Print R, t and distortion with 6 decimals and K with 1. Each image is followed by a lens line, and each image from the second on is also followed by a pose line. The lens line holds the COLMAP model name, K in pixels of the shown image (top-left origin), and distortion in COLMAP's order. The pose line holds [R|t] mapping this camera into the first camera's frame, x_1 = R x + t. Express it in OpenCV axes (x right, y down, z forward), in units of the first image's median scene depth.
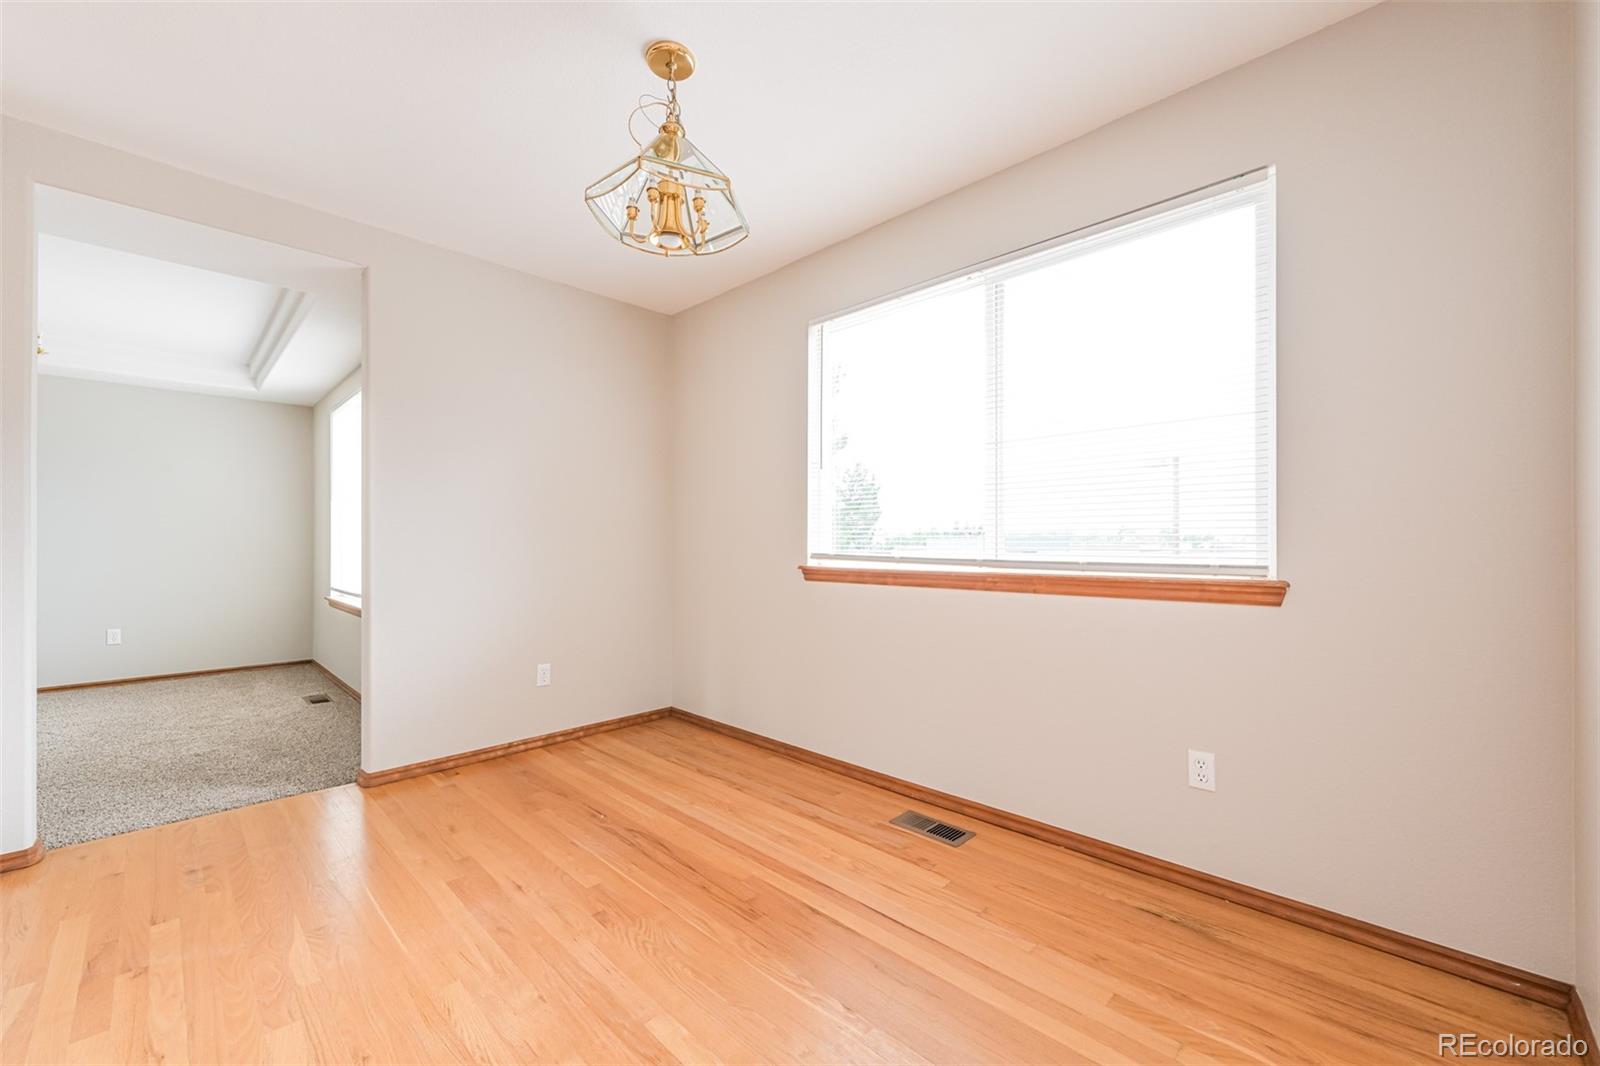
lens RADIAL K [[623.1, 0, 806.2], [0, 623.1, 540.2], [0, 0, 1]] dist [-0.003247, -0.000203]
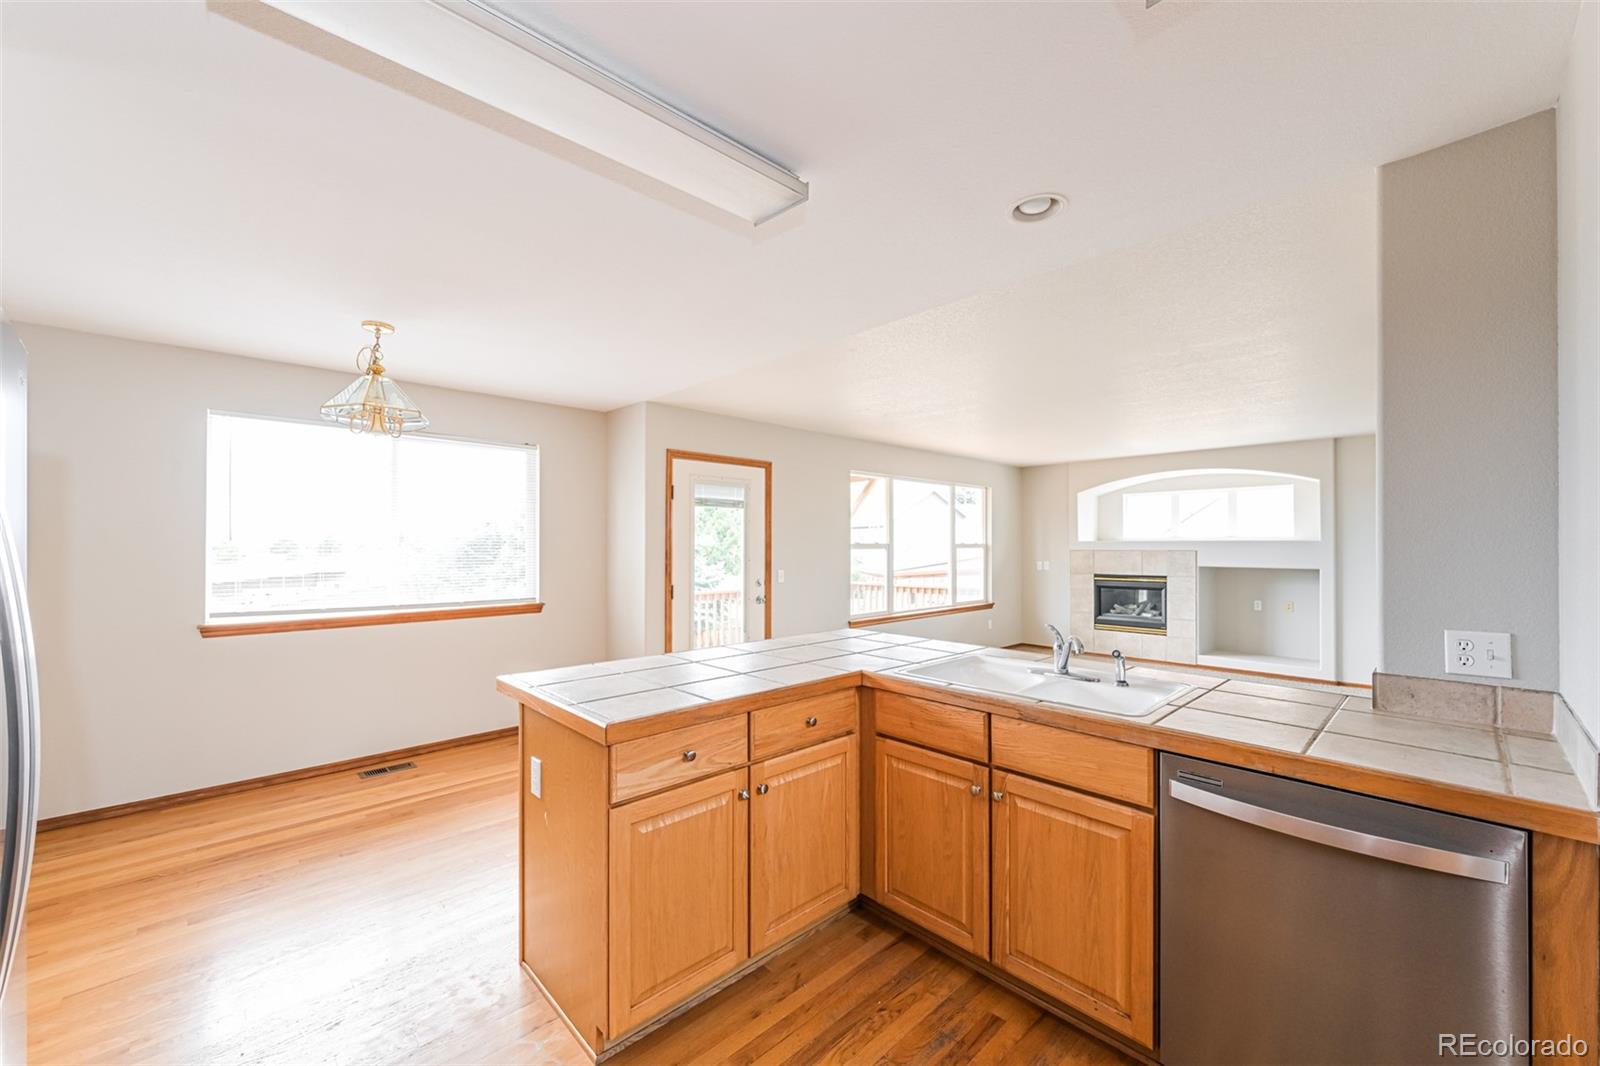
lens RADIAL K [[627.5, 0, 801.5], [0, 627.5, 540.6], [0, 0, 1]] dist [0.000509, -0.000556]
pose [[0.036476, 0.006599, 0.999313, -1.162003], [-0.007813, 0.999950, -0.006318, -0.119818], [-0.999304, -0.007577, 0.036526, -0.130014]]
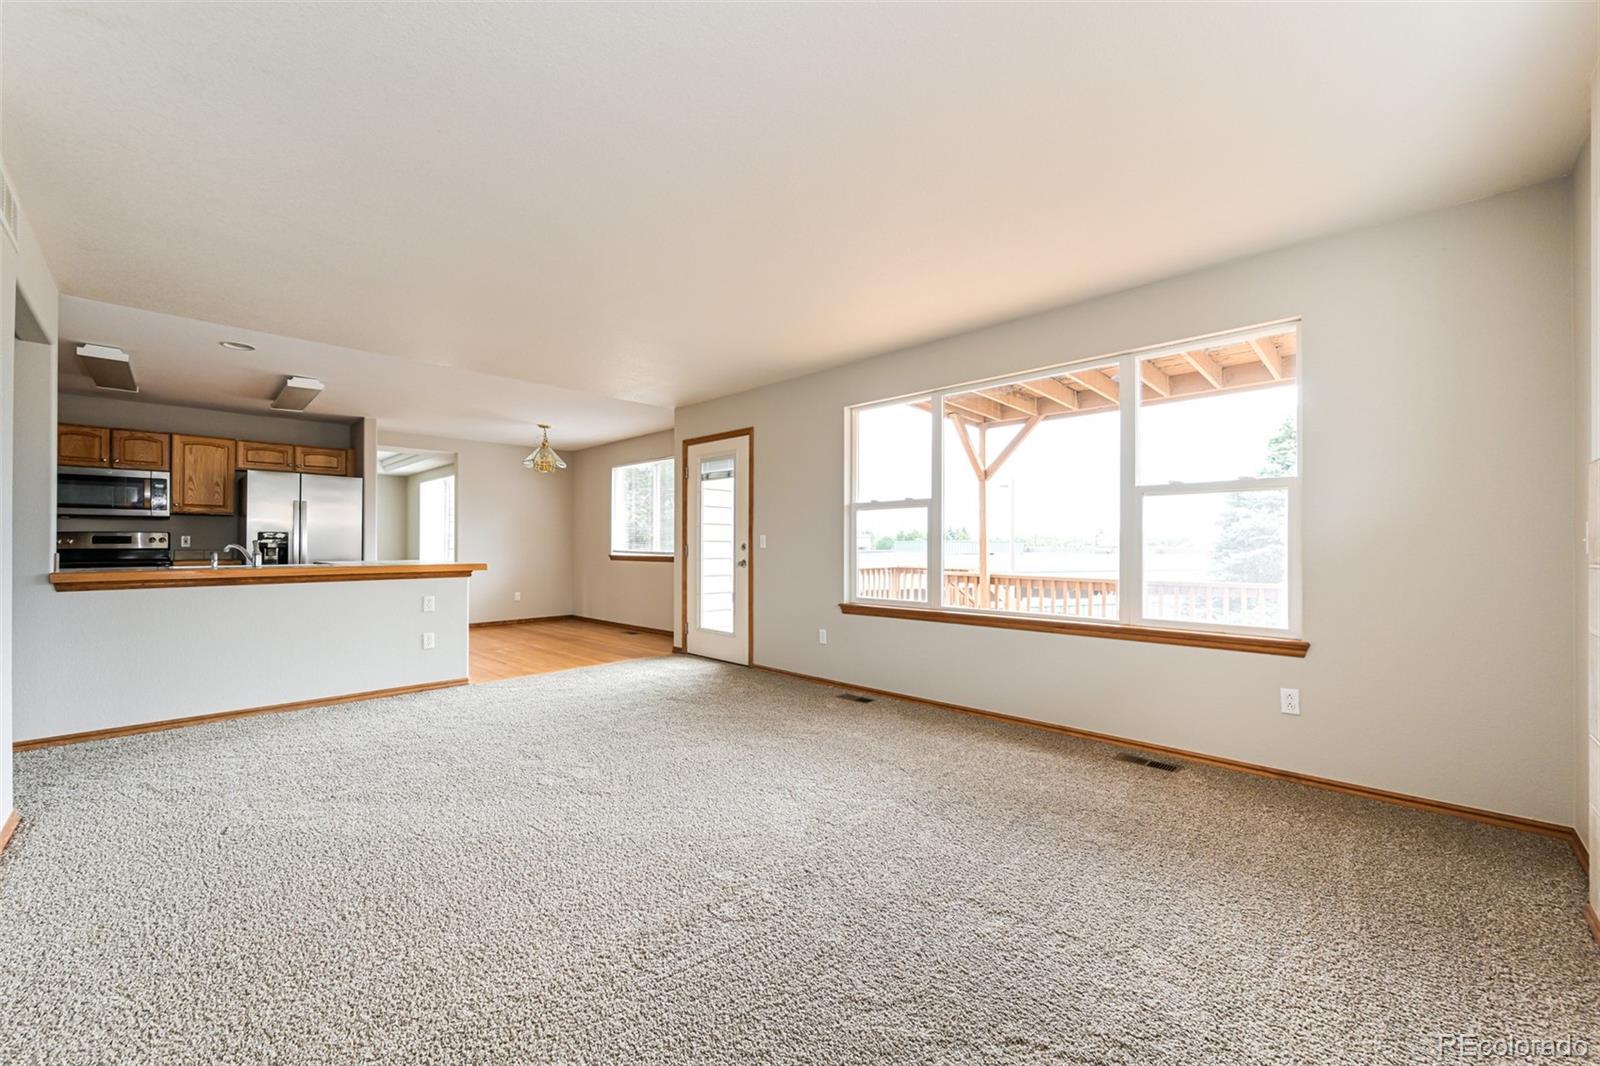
lens RADIAL K [[627.5, 0, 796.0], [0, 627.5, 538.9], [0, 0, 1]] dist [0.000509, -0.000556]
pose [[0.999930, 0.001174, -0.011760, 0.896624], [-0.001213, 0.999994, -0.003244, -0.023603], [0.011756, 0.003258, 0.999926, -1.869713]]
